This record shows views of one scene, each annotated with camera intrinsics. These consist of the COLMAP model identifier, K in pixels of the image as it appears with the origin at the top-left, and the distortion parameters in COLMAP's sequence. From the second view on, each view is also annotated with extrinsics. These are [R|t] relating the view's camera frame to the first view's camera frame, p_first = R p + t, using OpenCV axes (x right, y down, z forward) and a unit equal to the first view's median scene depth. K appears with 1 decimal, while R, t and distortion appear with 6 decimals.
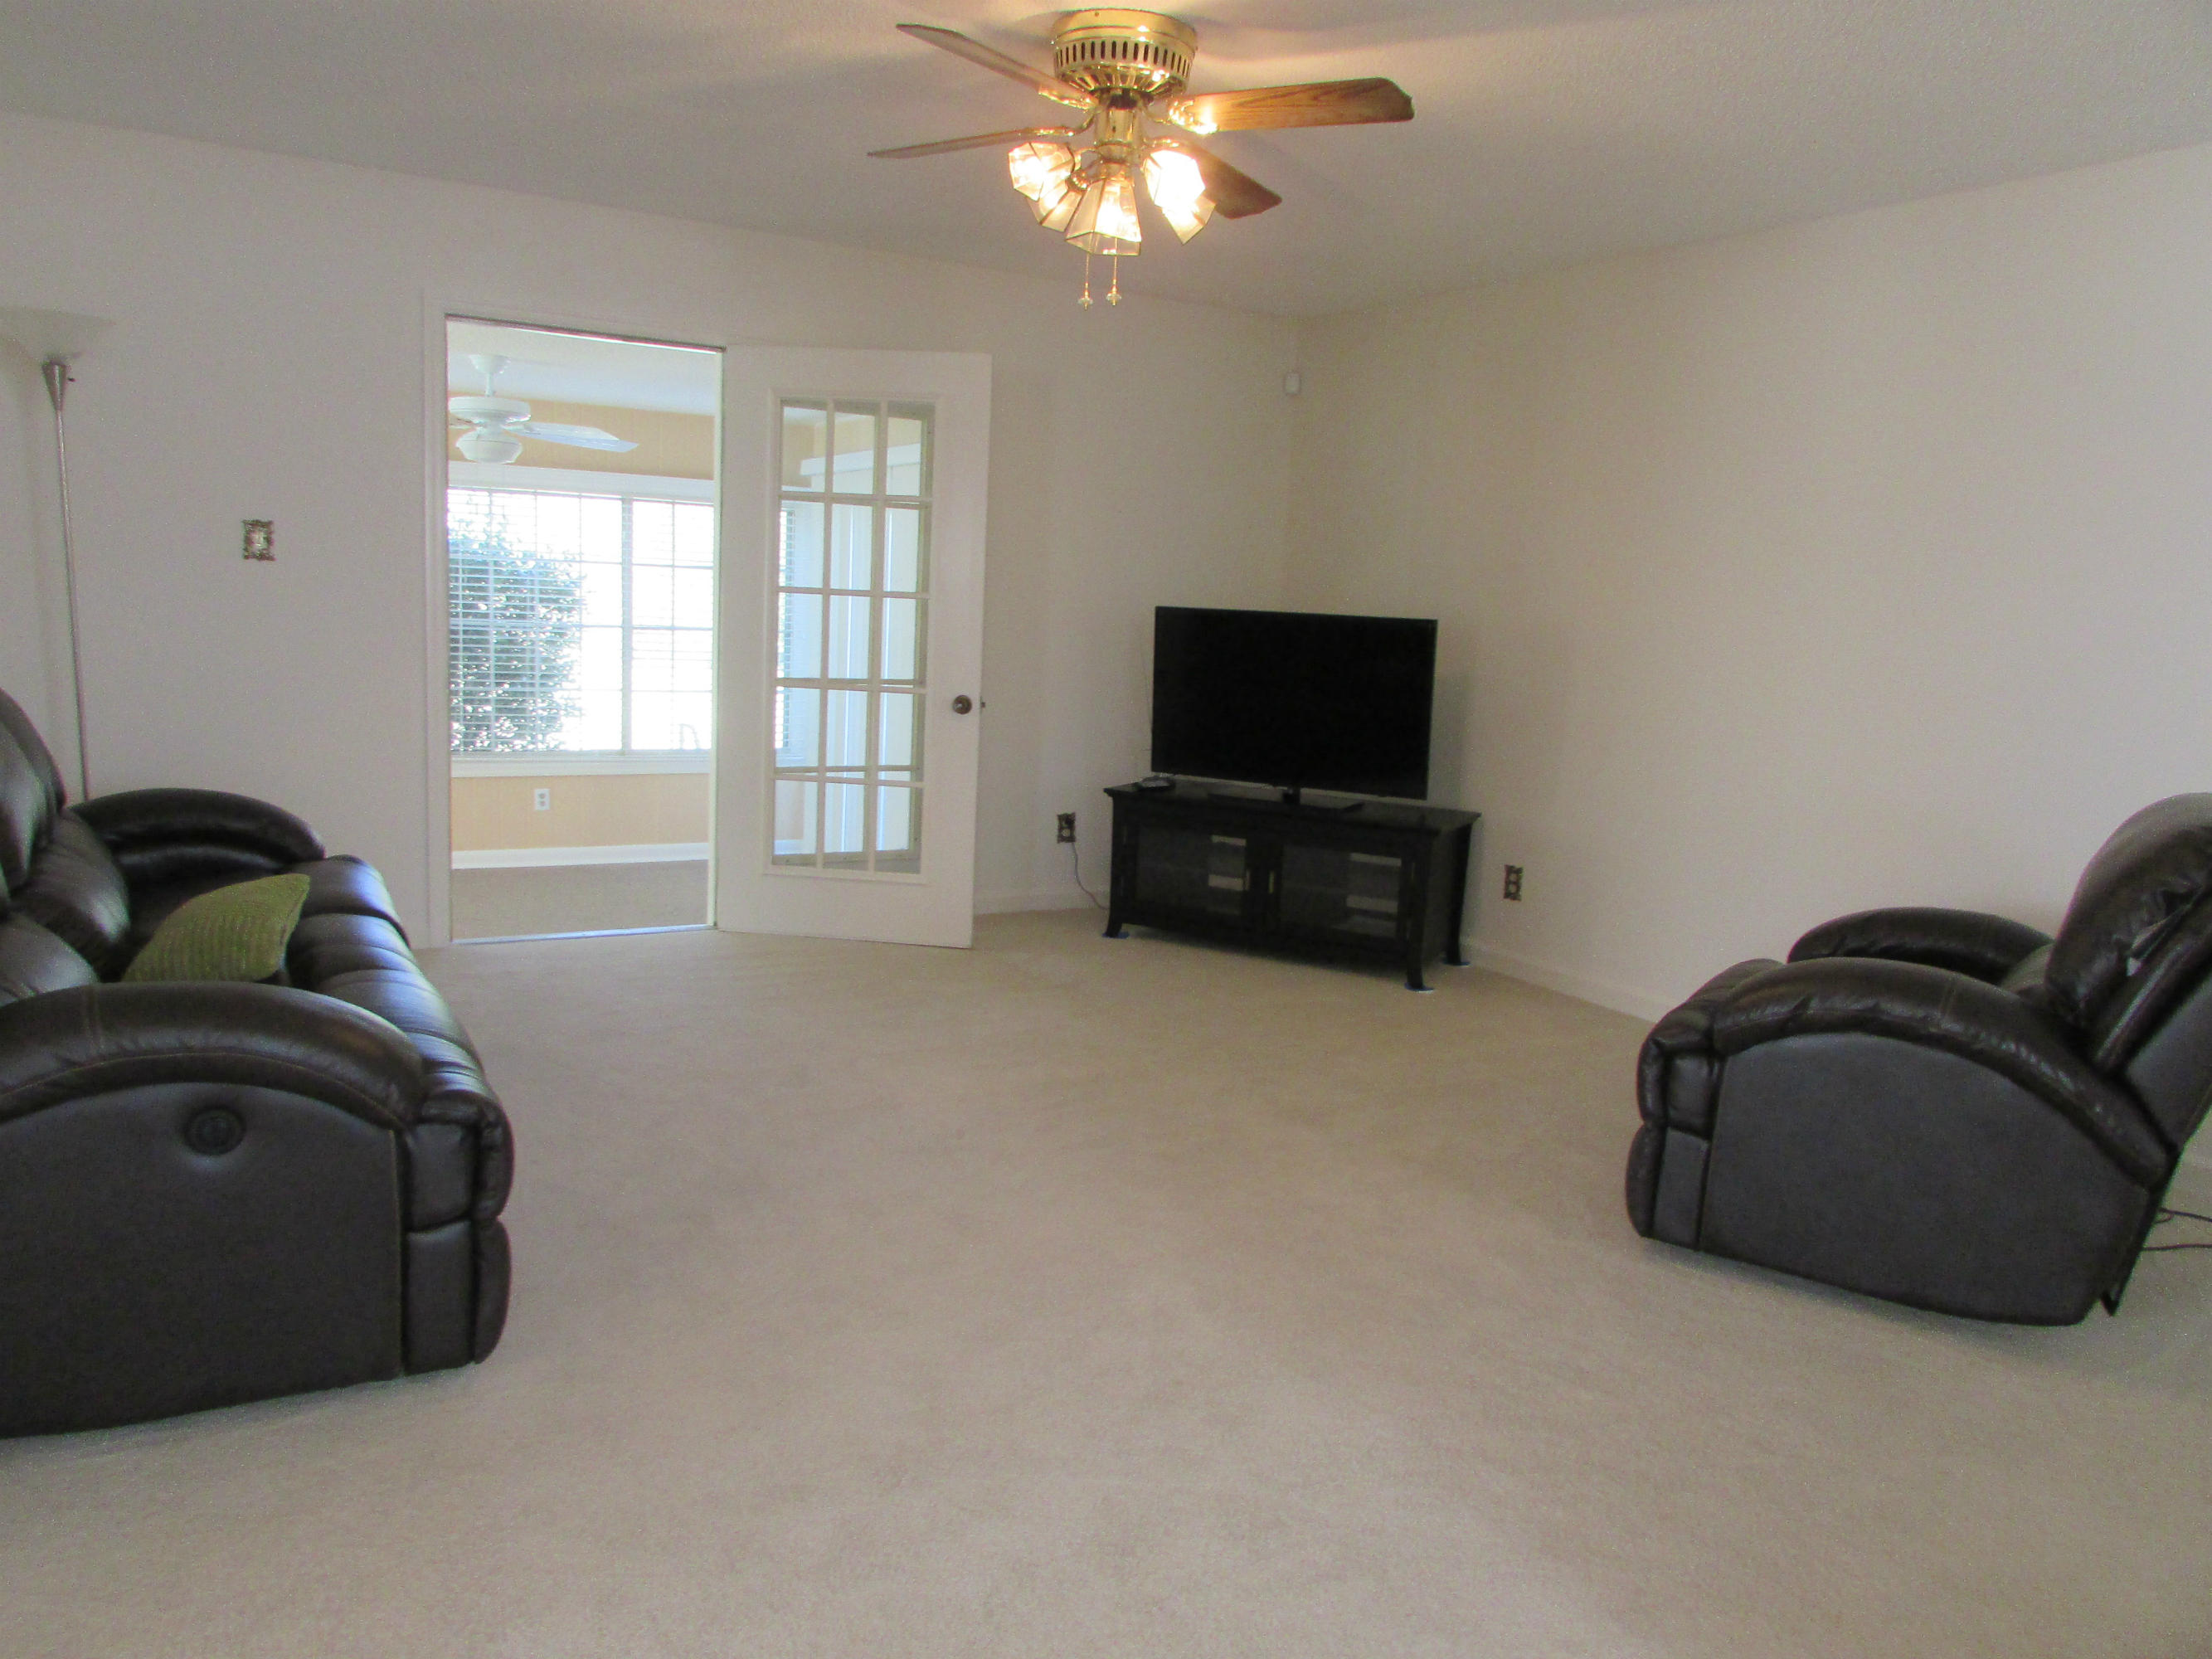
lens RADIAL K [[1571.8, 0, 1082.7], [0, 1571.8, 832.9], [0, 0, 1]] dist [-0.021135, 0.000266]
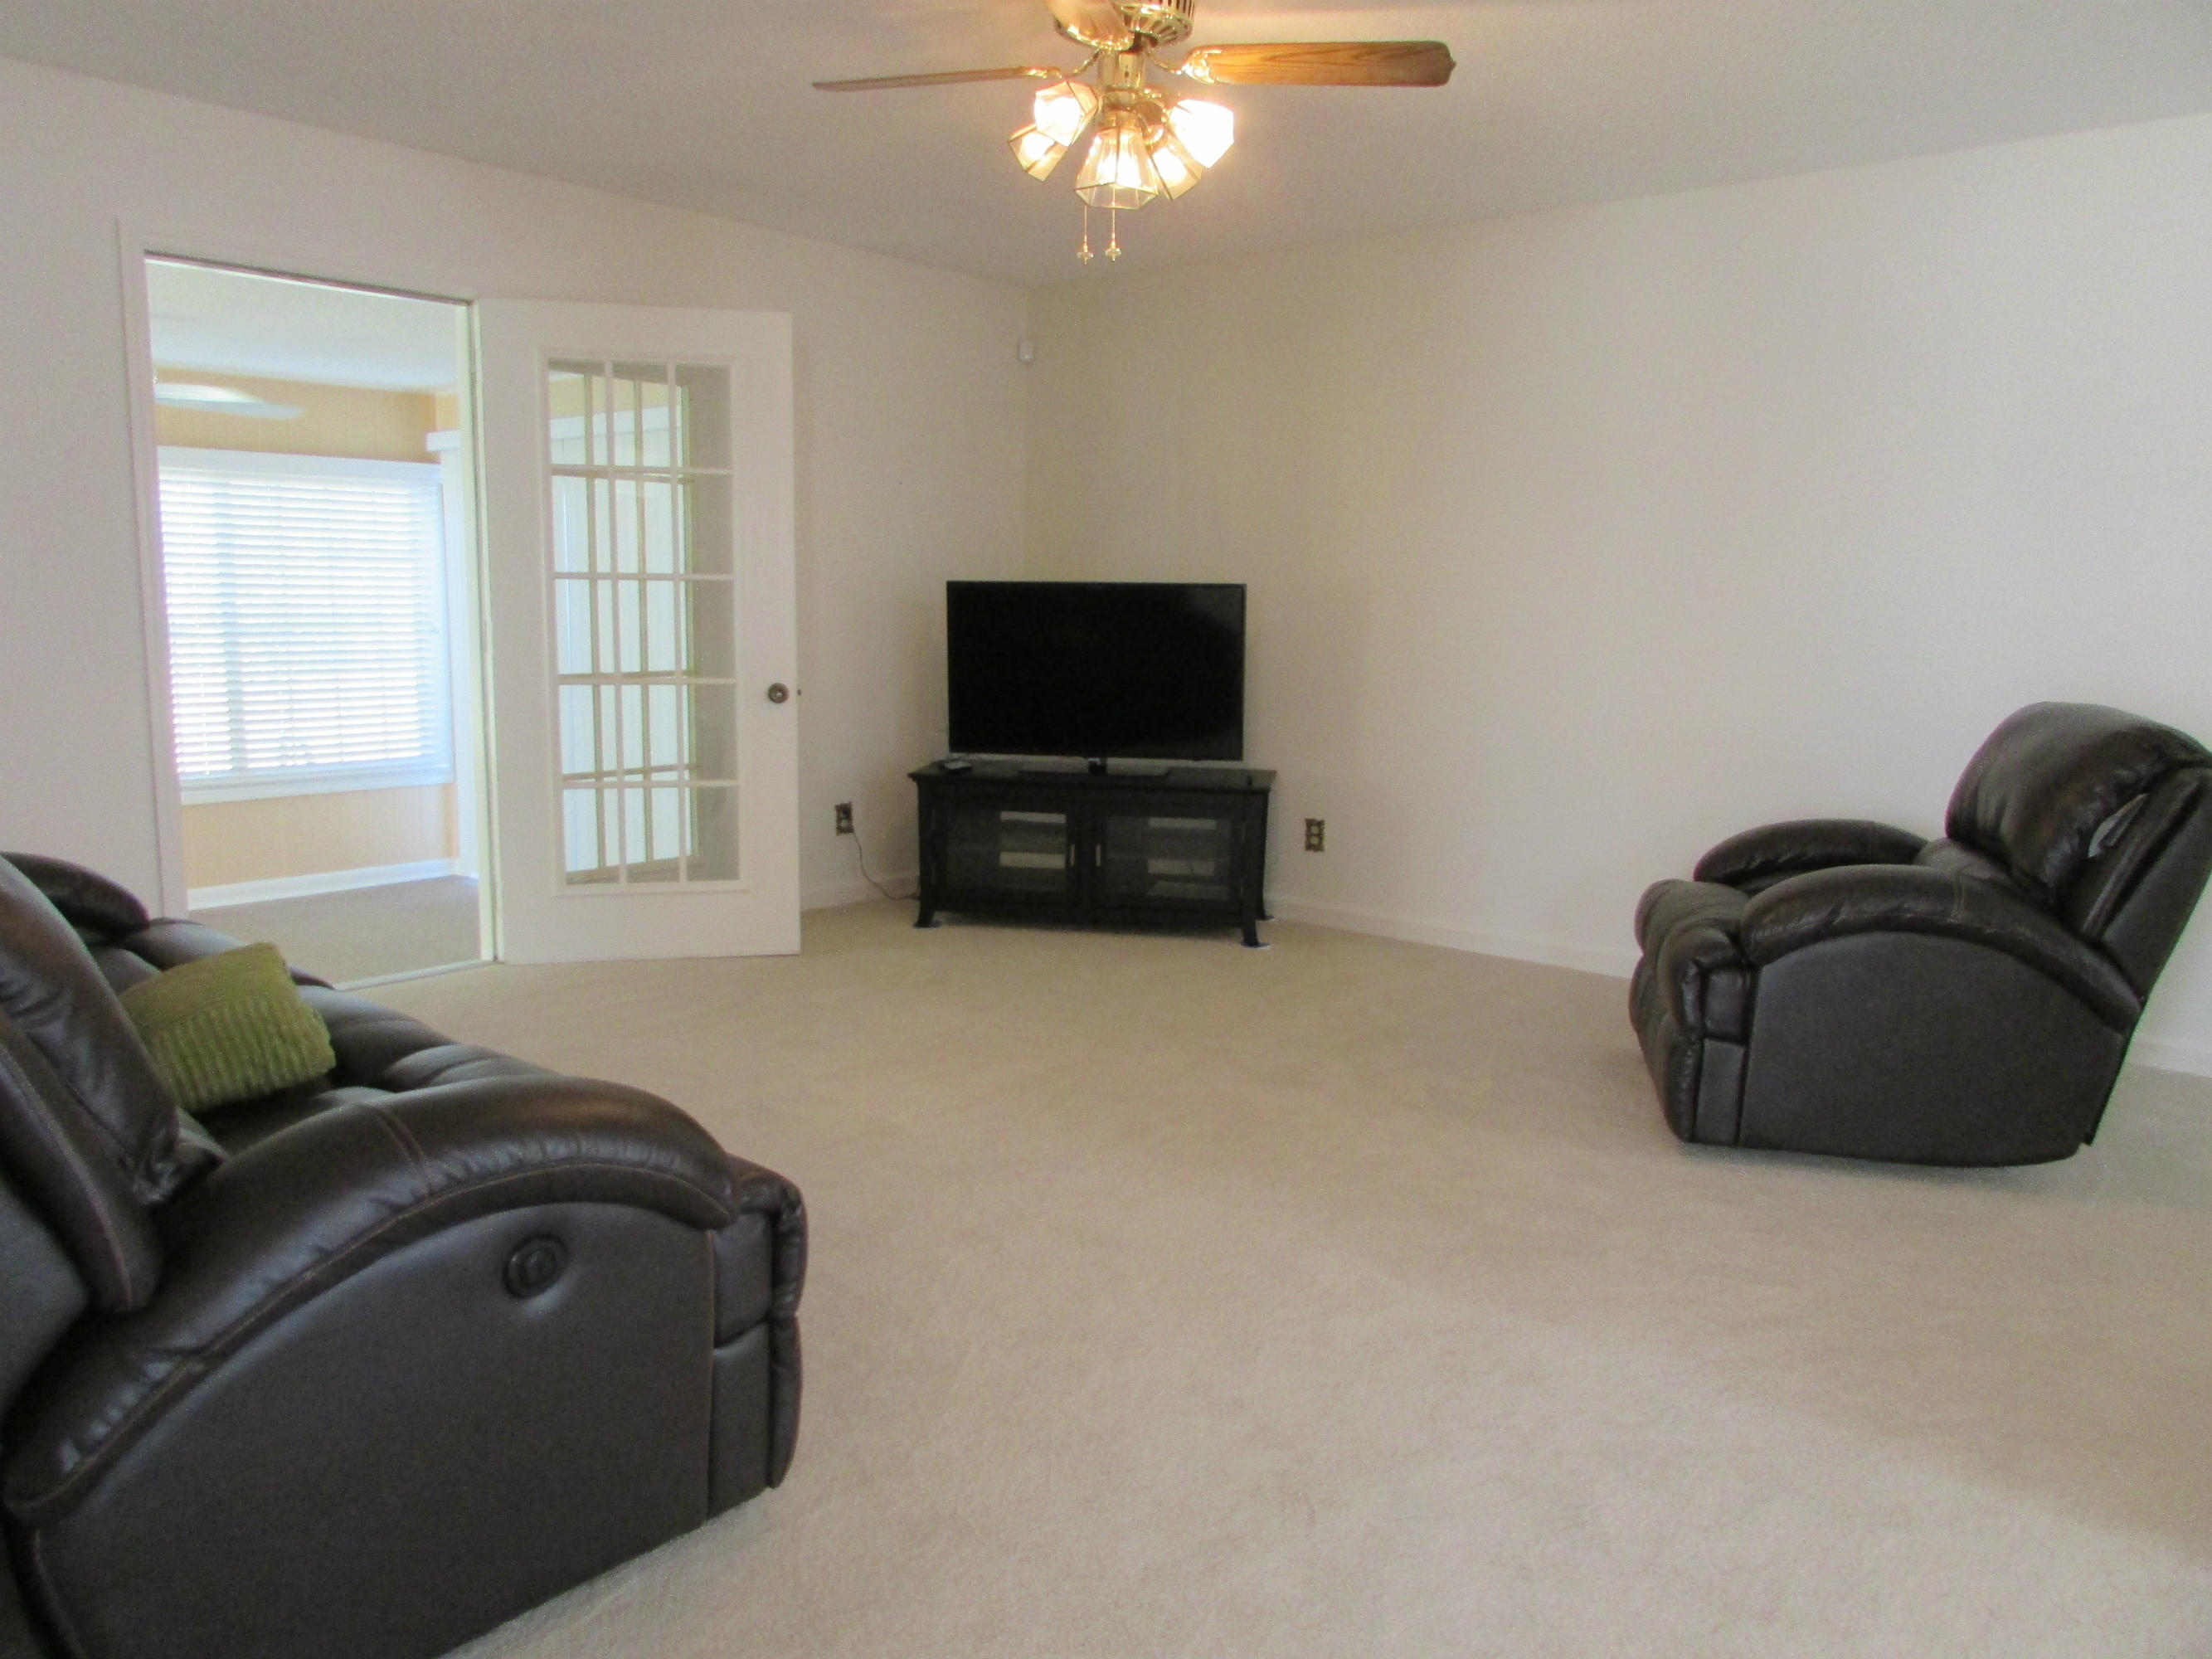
lens RADIAL K [[1571.8, 0, 1102.4], [0, 1571.8, 821.7], [0, 0, 1]] dist [-0.021135, 0.000266]
pose [[0.942394, -0.082526, 0.324164, -0.203274], [0.080201, 0.996567, 0.020549, -0.009710], [-0.324747, 0.006633, 0.945778, 0.062890]]
